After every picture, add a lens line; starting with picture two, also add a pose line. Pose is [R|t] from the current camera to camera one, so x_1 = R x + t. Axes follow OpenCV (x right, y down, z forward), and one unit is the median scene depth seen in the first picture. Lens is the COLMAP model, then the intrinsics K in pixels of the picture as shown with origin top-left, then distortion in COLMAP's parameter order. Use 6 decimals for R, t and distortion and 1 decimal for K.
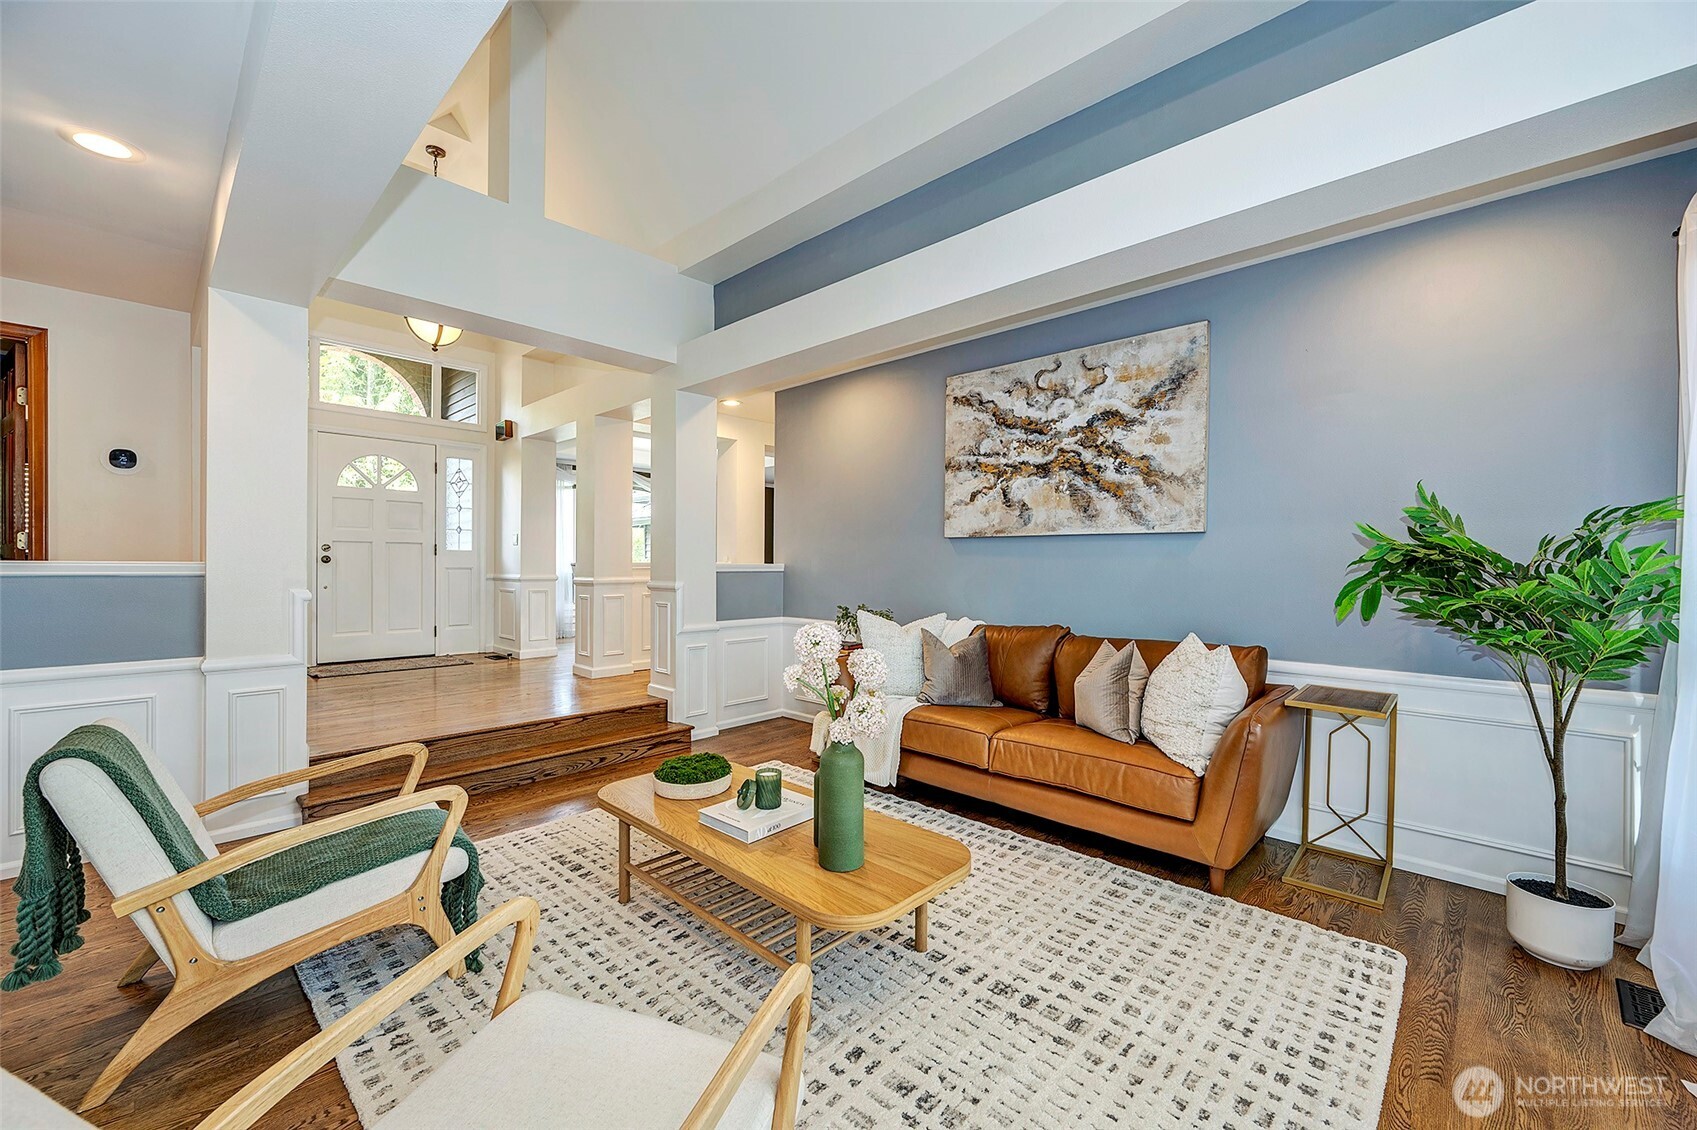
lens RADIAL K [[666.3, 0, 847.1], [0, 666.3, 564.3], [0, 0, 1]] dist [-0.001168, -0.000427]
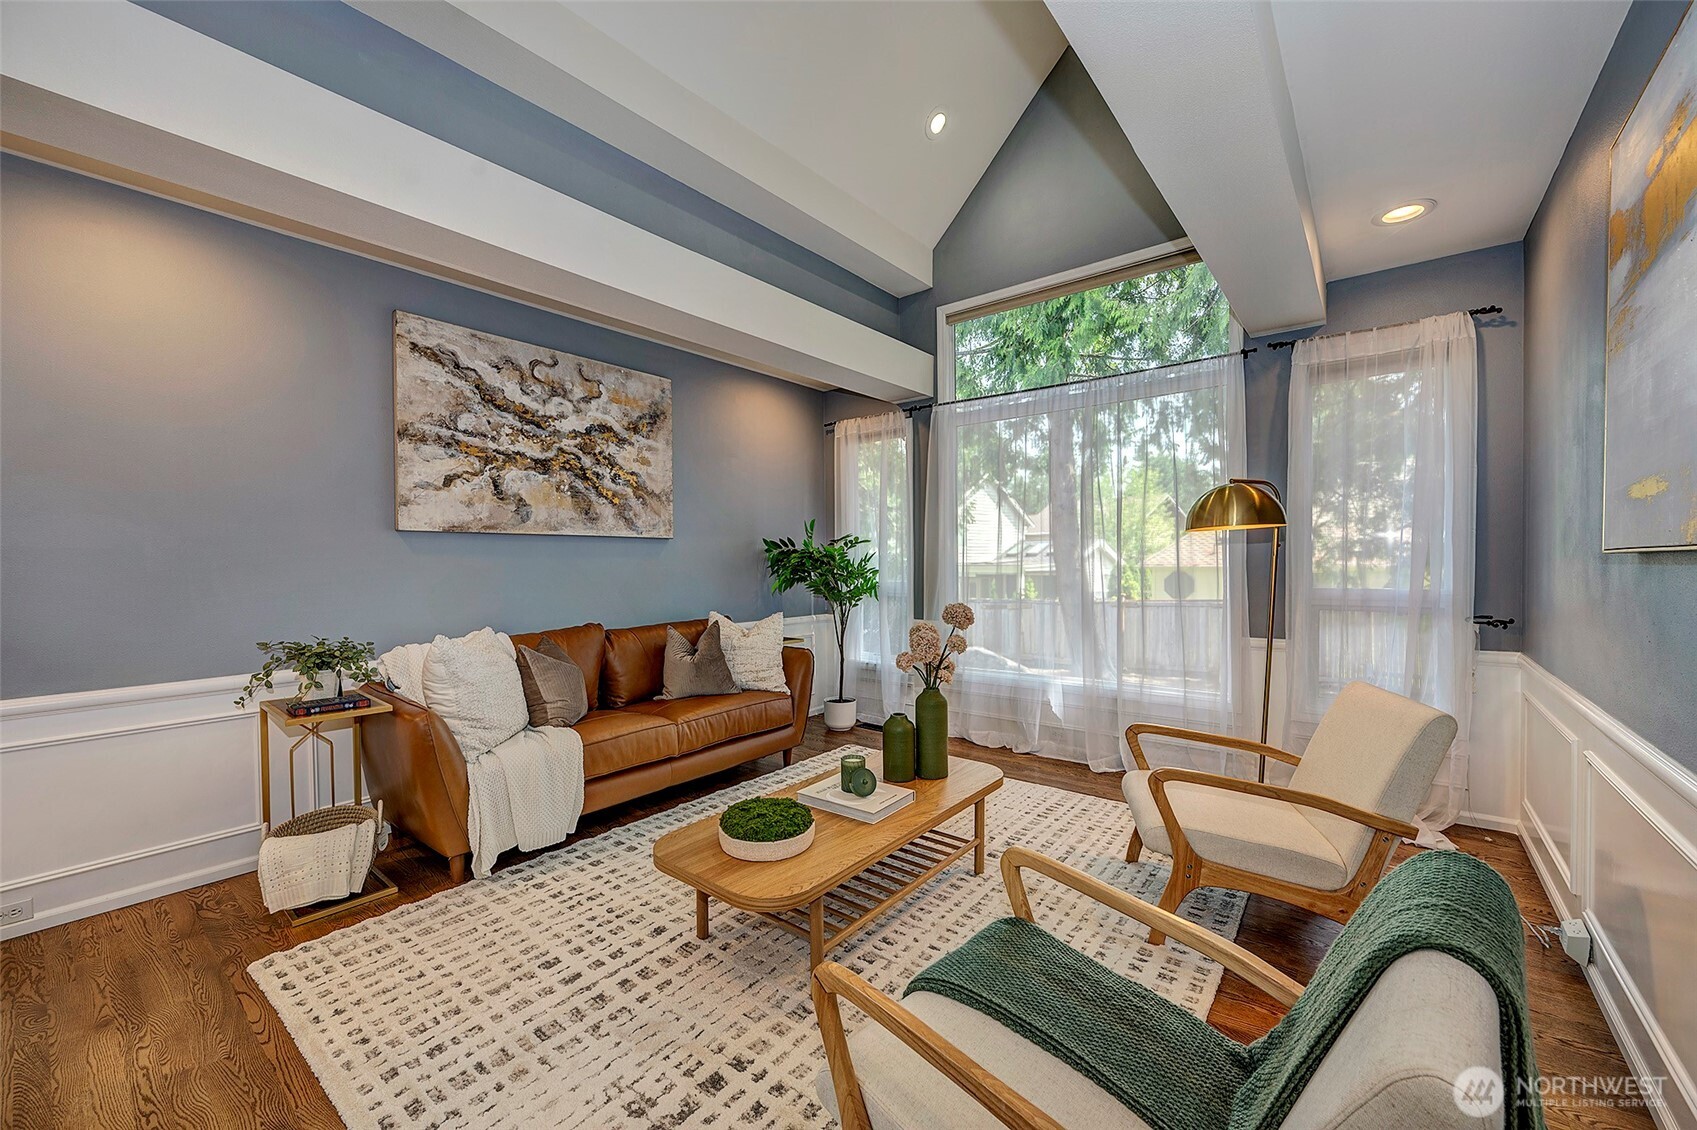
lens RADIAL K [[666.3, 0, 842.5], [0, 666.3, 572.3], [0, 0, 1]] dist [-0.001168, -0.000427]
pose [[-0.079761, -0.015544, 0.996693, -0.706531], [0.017802, 0.999697, 0.017016, 0.002157], [-0.996655, 0.019100, -0.079460, 0.663201]]
